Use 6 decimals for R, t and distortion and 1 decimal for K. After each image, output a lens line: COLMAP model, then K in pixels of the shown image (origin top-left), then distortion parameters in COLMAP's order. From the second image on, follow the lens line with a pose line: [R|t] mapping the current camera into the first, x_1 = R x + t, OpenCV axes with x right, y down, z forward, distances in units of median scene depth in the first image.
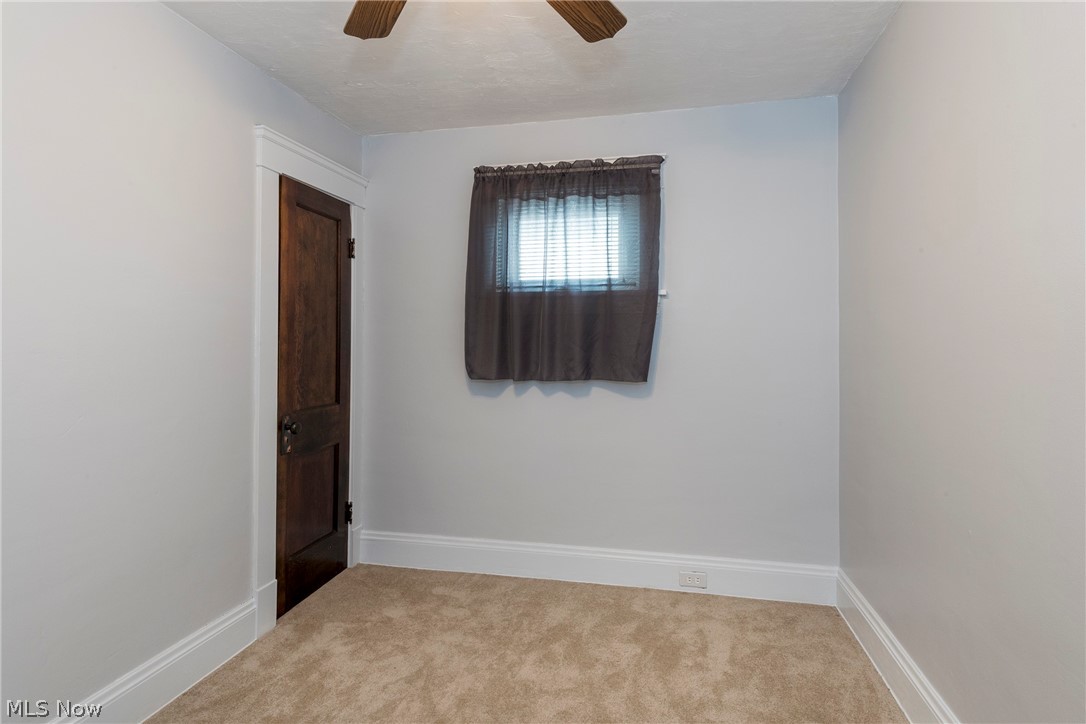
lens RADIAL K [[558.4, 0, 546.7], [0, 558.4, 334.2], [0, 0, 1]] dist [0.019878, -0.000458]
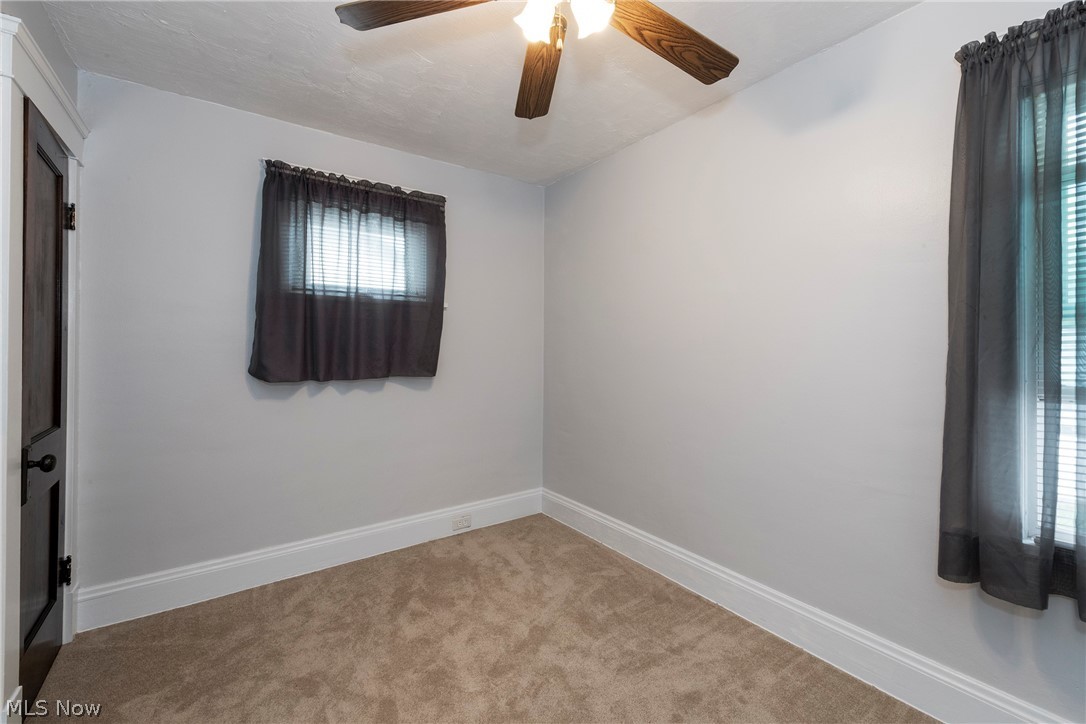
lens RADIAL K [[458.8, 0, 540.5], [0, 458.8, 343.0], [0, 0, 1]] dist [0.015435, -0.000677]
pose [[0.678670, 0.005986, 0.734419, -0.404815], [-0.017113, 0.999824, 0.007665, -0.000774], [-0.734244, -0.017770, 0.678653, 0.127573]]
